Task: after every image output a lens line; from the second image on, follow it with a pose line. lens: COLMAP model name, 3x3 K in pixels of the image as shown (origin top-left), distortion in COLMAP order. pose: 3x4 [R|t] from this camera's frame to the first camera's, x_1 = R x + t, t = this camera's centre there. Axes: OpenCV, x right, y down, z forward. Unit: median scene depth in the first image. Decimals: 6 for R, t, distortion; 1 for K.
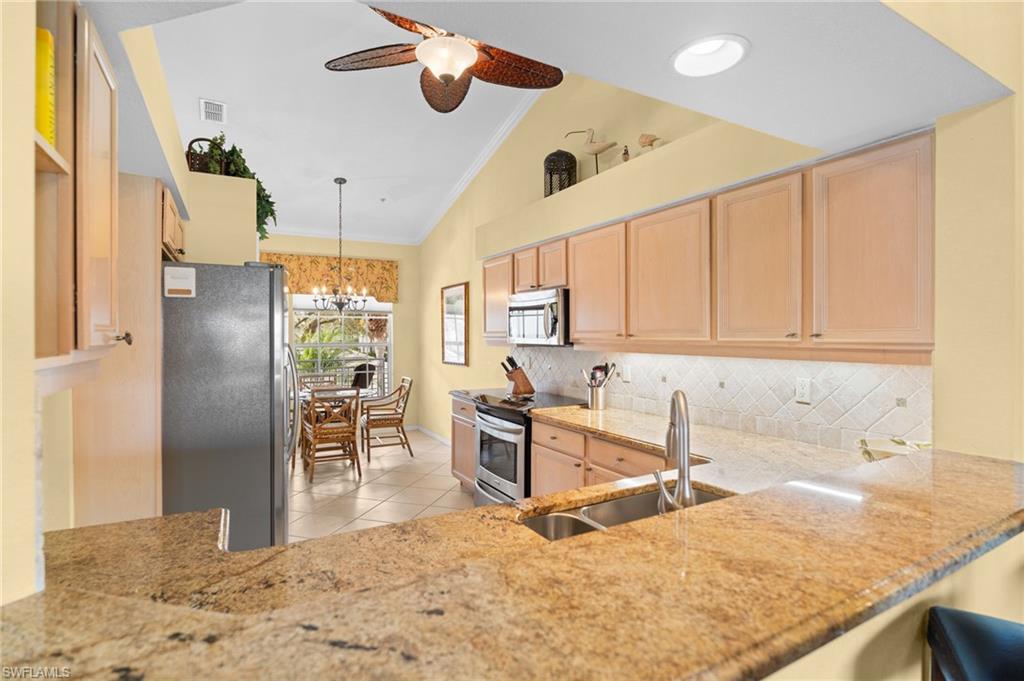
lens RADIAL K [[479.7, 0, 512.0], [0, 479.7, 340.5], [0, 0, 1]] dist [0.015789, -0.000186]
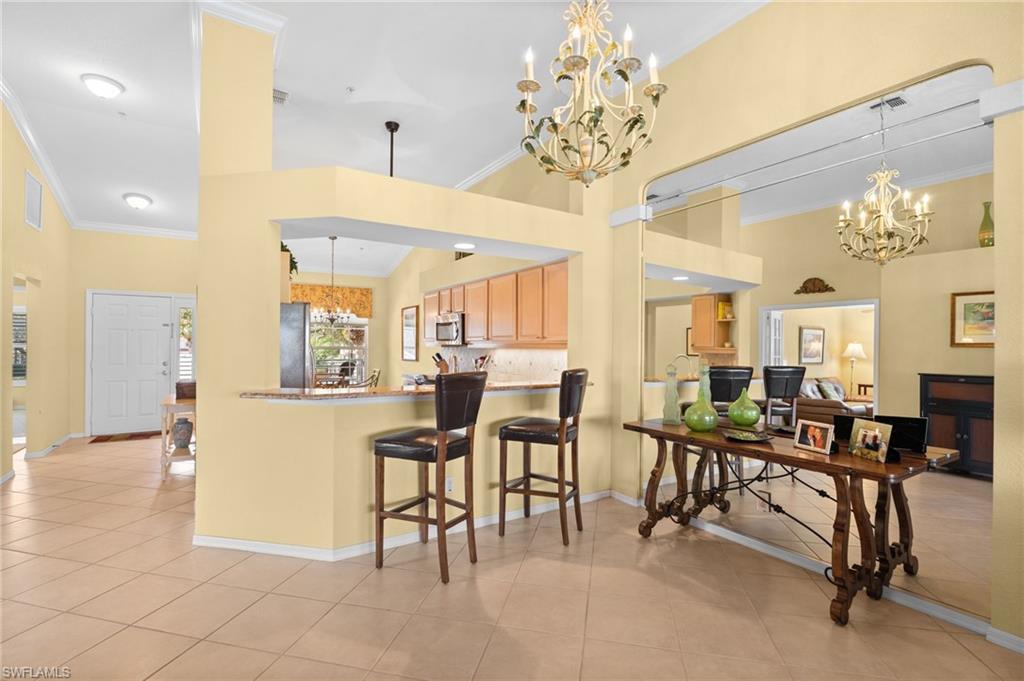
lens RADIAL K [[460.9, 0, 507.7], [0, 460.9, 346.6], [0, 0, 1]] dist [0.001005, -0.000298]
pose [[0.999159, 0.006378, 0.040495, 0.190034], [-0.005934, 0.999921, -0.011088, 0.030823], [-0.040562, 0.010839, 0.999118, -0.657428]]
